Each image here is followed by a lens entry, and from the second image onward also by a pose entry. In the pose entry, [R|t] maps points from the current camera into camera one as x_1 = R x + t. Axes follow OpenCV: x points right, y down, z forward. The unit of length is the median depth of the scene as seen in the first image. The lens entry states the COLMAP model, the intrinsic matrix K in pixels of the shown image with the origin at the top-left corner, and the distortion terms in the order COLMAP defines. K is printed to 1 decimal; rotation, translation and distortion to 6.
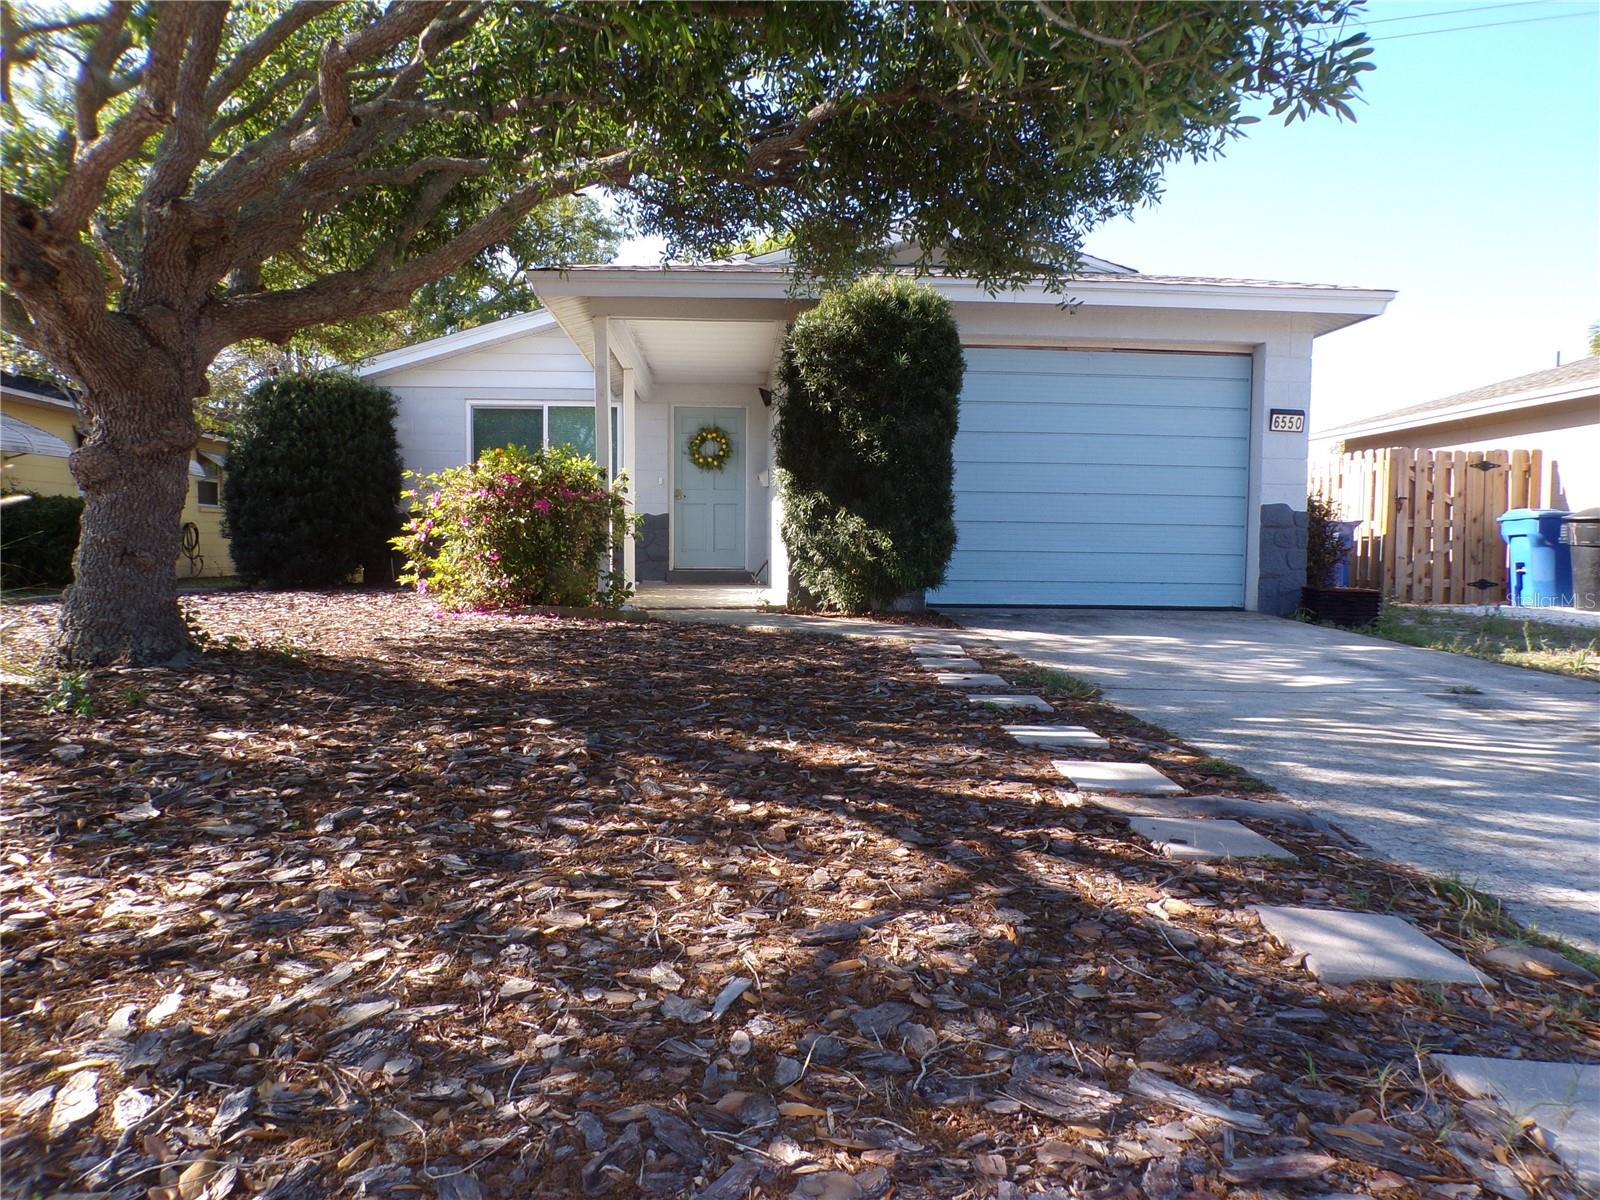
lens RADIAL K [[1112.4, 0, 805.8], [0, 1112.4, 600.0], [0, 0, 1]] dist [-0.037868, 0.003976]
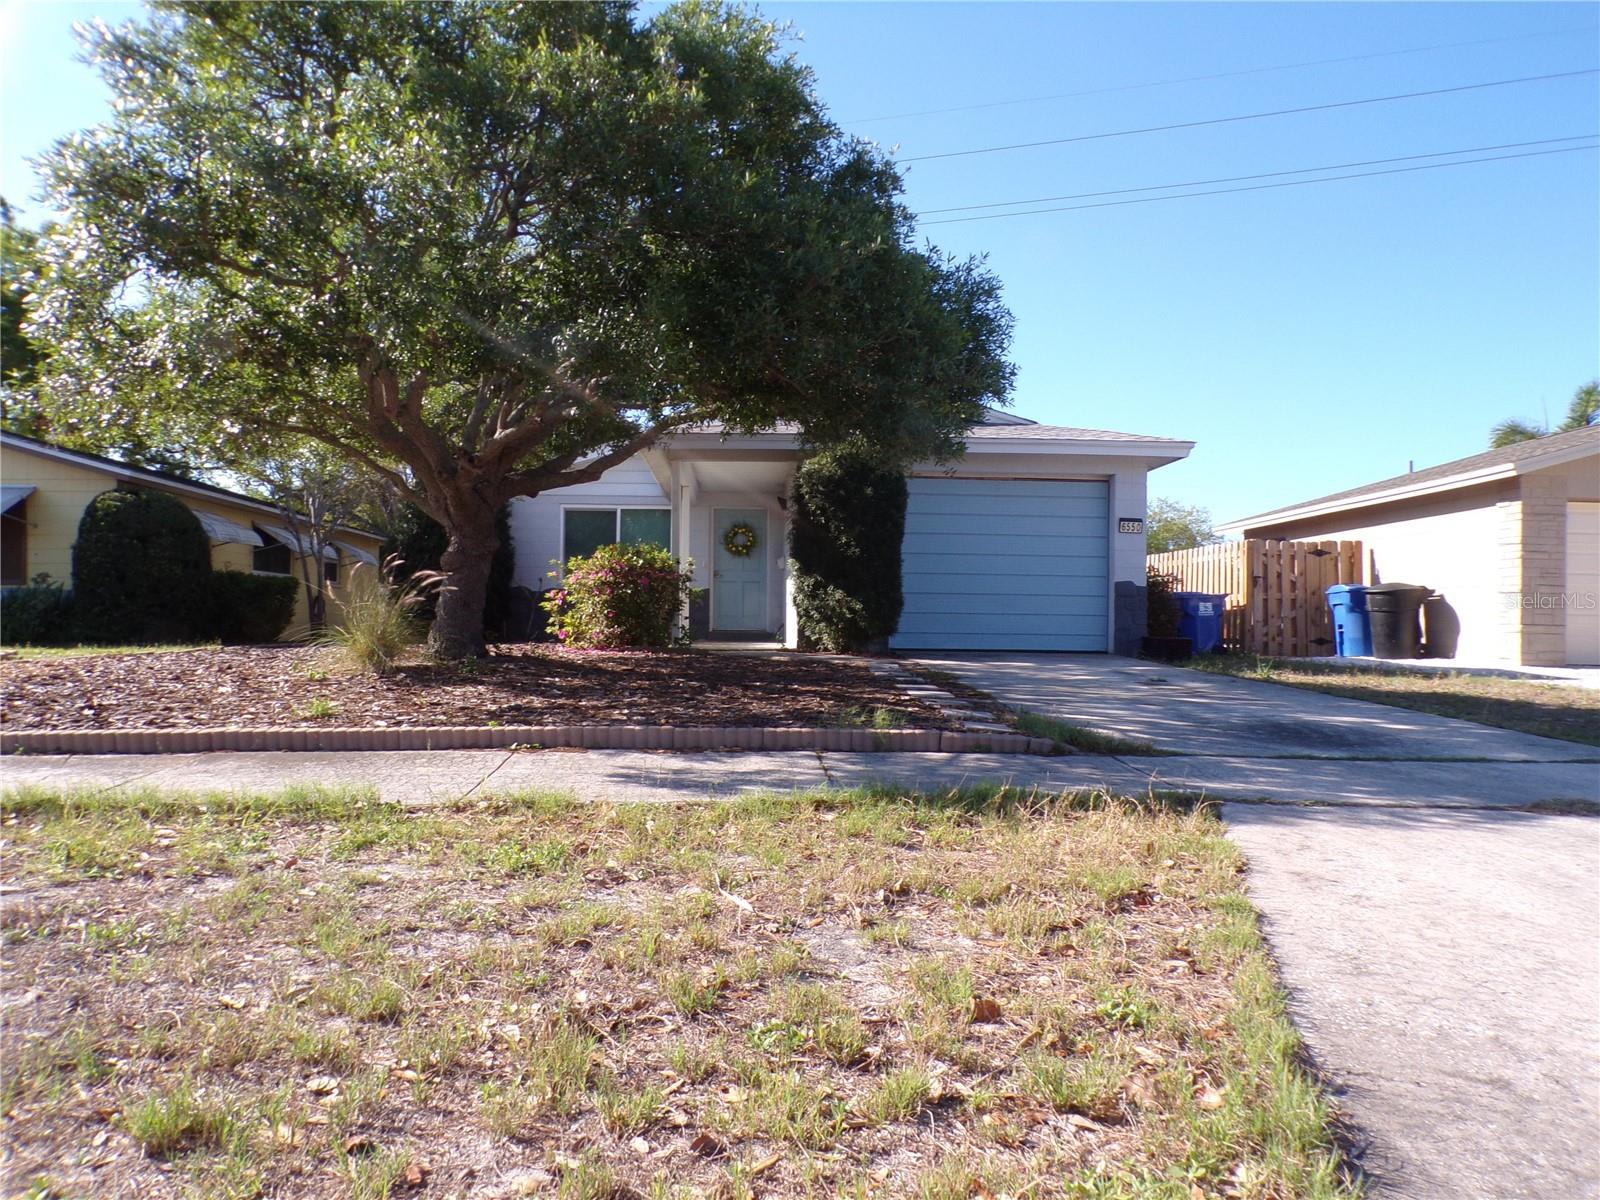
lens RADIAL K [[1112.4, 0, 797.2], [0, 1112.4, 601.6], [0, 0, 1]] dist [-0.037868, 0.003976]
pose [[0.999768, 0.001296, -0.021519, 0.015719], [-0.002778, 0.997615, -0.068974, 0.044072], [0.021379, 0.069018, 0.997386, -0.491594]]
